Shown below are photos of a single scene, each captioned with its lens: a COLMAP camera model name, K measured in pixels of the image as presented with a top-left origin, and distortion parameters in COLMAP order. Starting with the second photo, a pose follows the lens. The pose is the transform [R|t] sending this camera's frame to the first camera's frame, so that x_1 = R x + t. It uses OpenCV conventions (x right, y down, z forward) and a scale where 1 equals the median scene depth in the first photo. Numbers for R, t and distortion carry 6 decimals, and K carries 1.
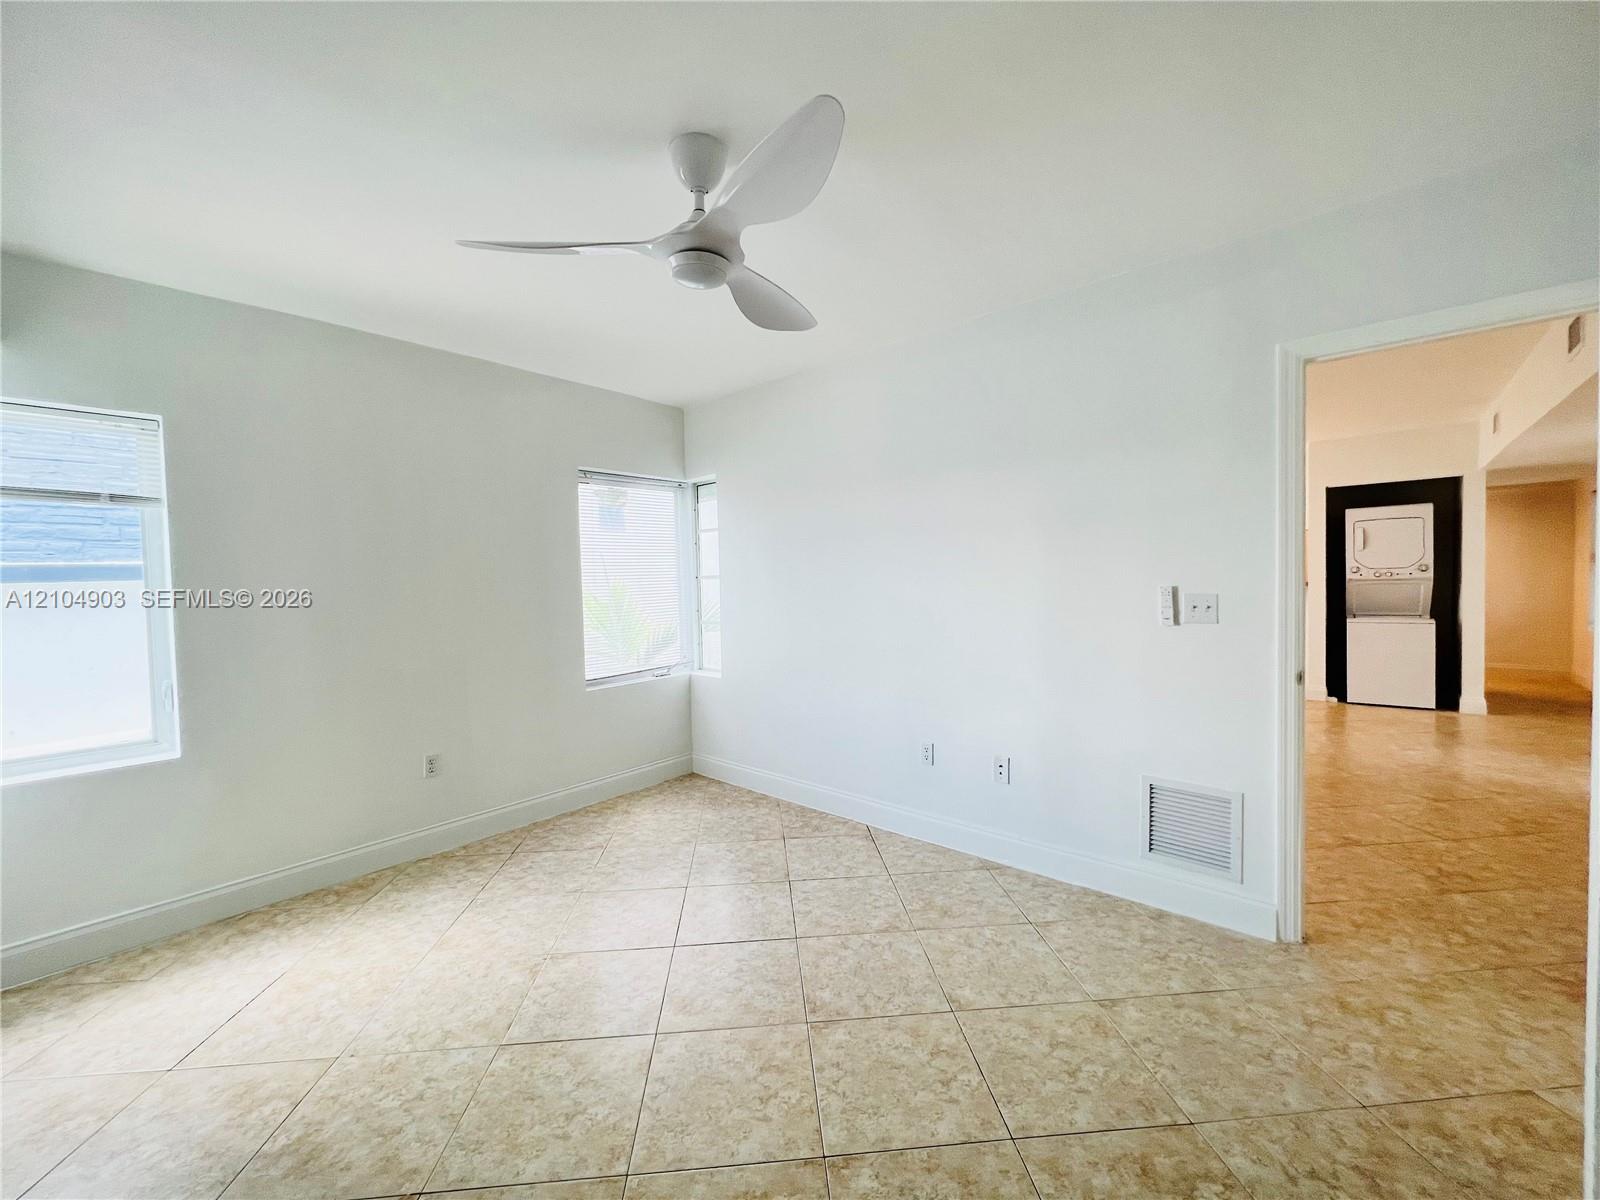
lens RADIAL K [[640.9, 0, 800.0], [0, 640.9, 600.0], [0, 0, 1]] dist [-0.000707, 0.000767]
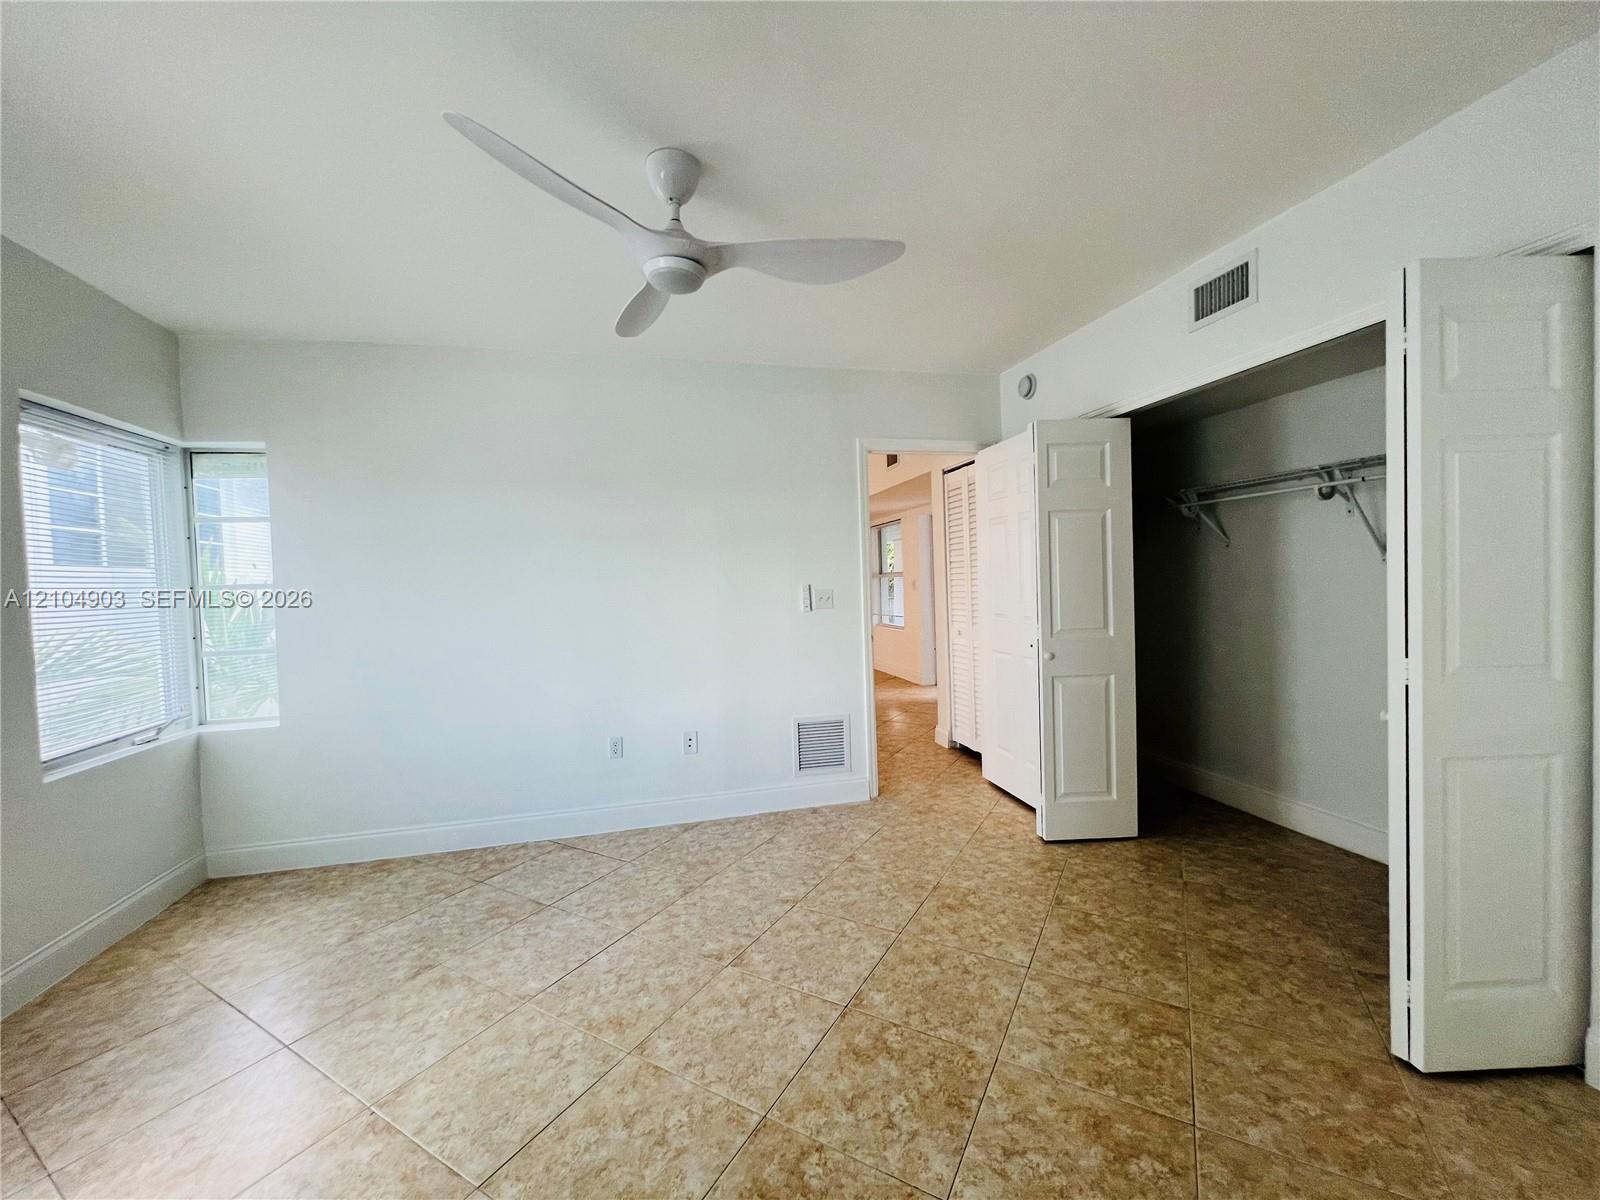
lens RADIAL K [[640.9, 0, 800.0], [0, 640.9, 600.0], [0, 0, 1]] dist [-0.000707, 0.000767]
pose [[0.565855, -0.019385, 0.824277, -0.557539], [0.049847, 0.998699, -0.010733, 0.024420], [-0.822997, 0.047161, 0.566085, 0.152804]]
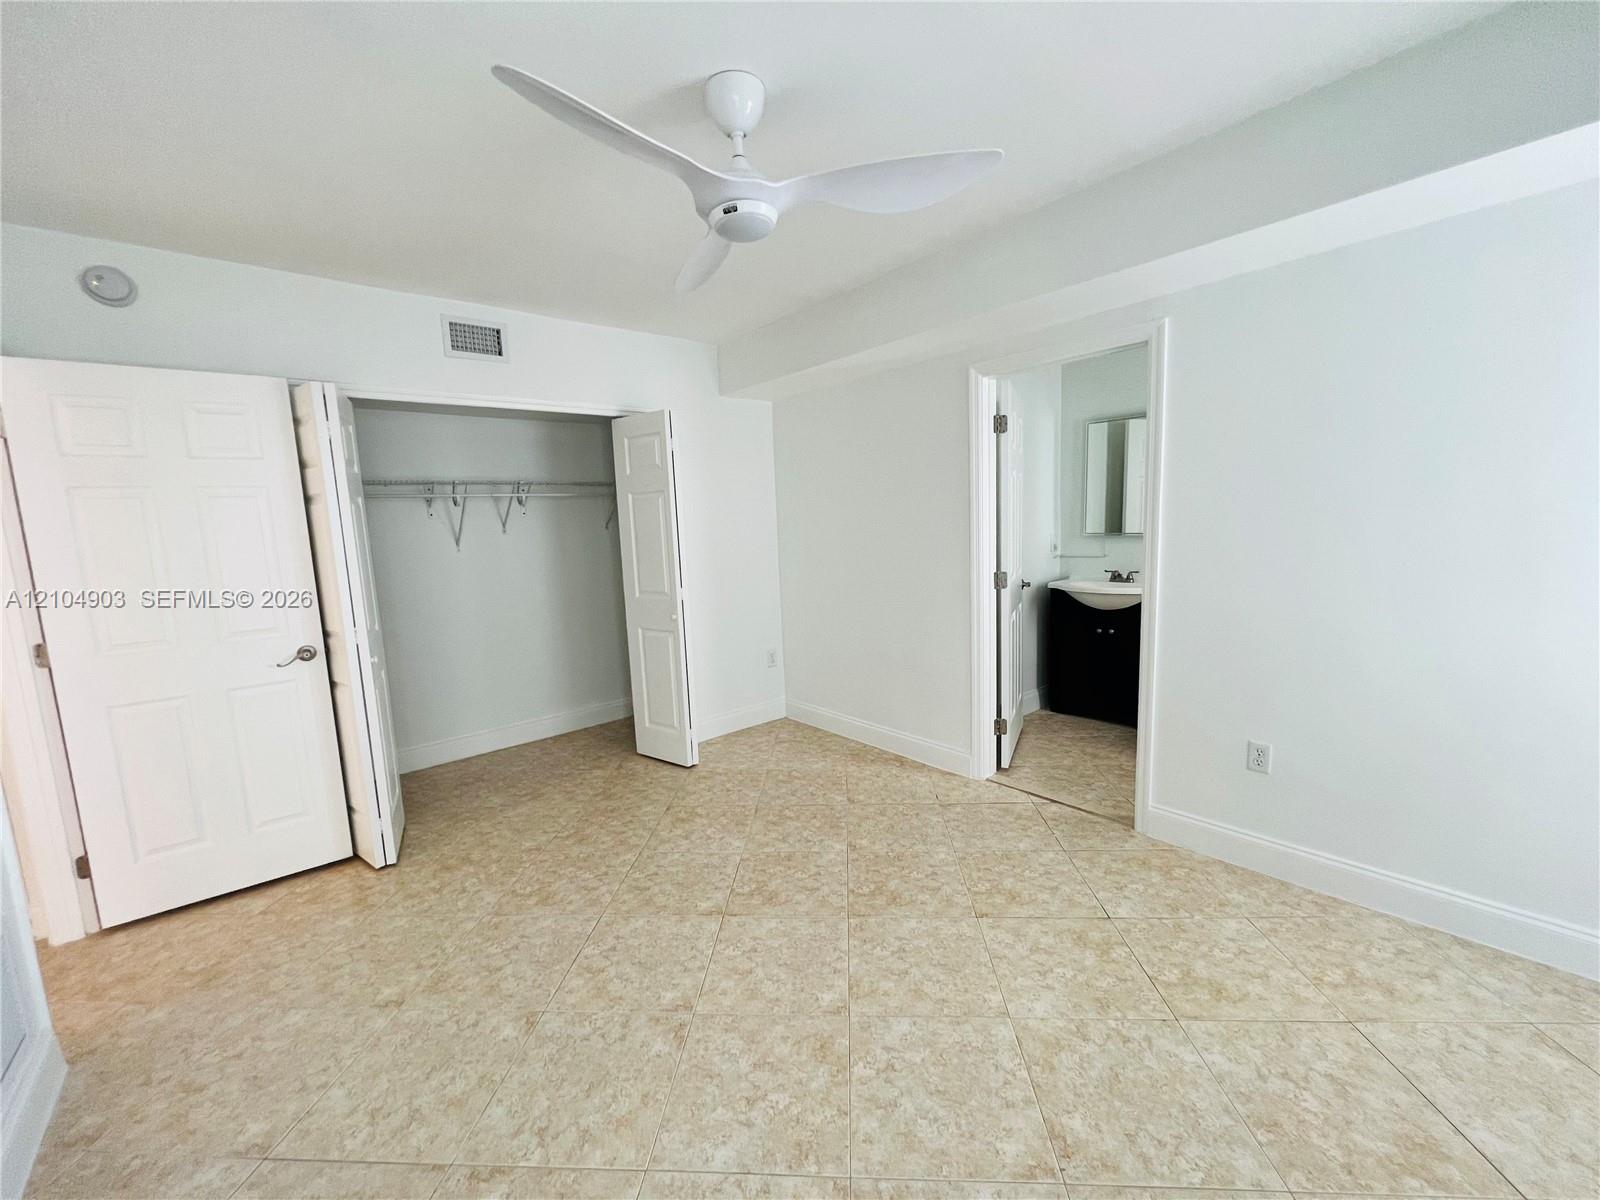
lens RADIAL K [[640.9, 0, 800.0], [0, 640.9, 600.0], [0, 0, 1]] dist [-0.000707, 0.000767]
pose [[-0.987508, 0.047162, 0.150343, -0.215867], [0.071486, 0.984403, 0.160747, -0.064409], [-0.140417, 0.169486, -0.975478, 1.217749]]
